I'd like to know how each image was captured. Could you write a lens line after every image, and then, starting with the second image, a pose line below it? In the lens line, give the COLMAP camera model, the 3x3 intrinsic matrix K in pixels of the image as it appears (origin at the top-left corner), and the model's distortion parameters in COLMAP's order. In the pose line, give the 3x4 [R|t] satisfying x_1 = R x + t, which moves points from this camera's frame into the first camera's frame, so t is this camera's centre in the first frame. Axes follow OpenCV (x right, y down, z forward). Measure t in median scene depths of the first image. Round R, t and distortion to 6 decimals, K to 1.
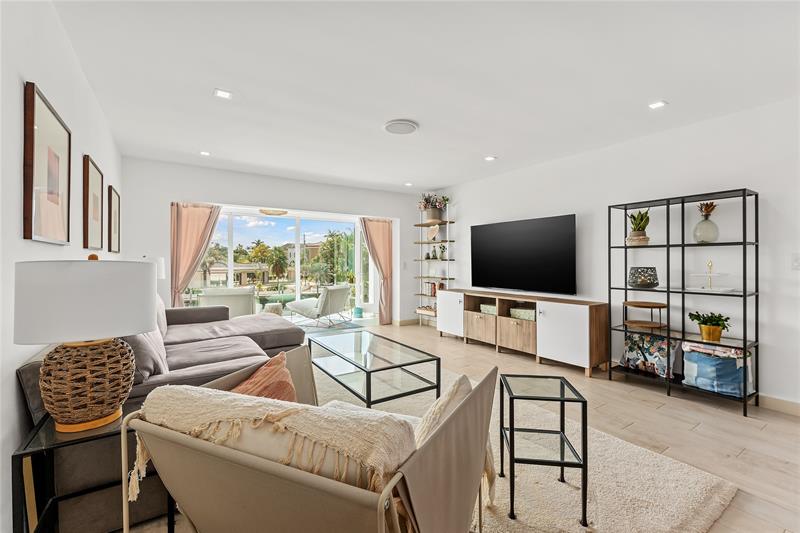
lens RADIAL K [[359.8, 0, 404.3], [0, 359.8, 270.3], [0, 0, 1]] dist [-0.000194, -0.000023]
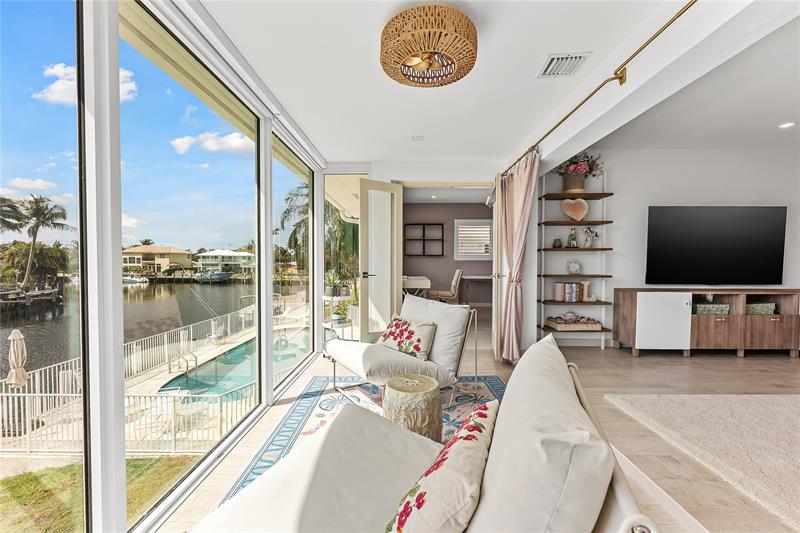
lens RADIAL K [[308.3, 0, 401.6], [0, 308.3, 271.0], [0, 0, 1]] dist [0.000143, -0.000013]
pose [[0.565490, -0.023664, 0.824416, -0.738688], [0.017779, 0.999706, 0.016500, -0.002460], [-0.824564, 0.005327, 0.565744, 1.168177]]
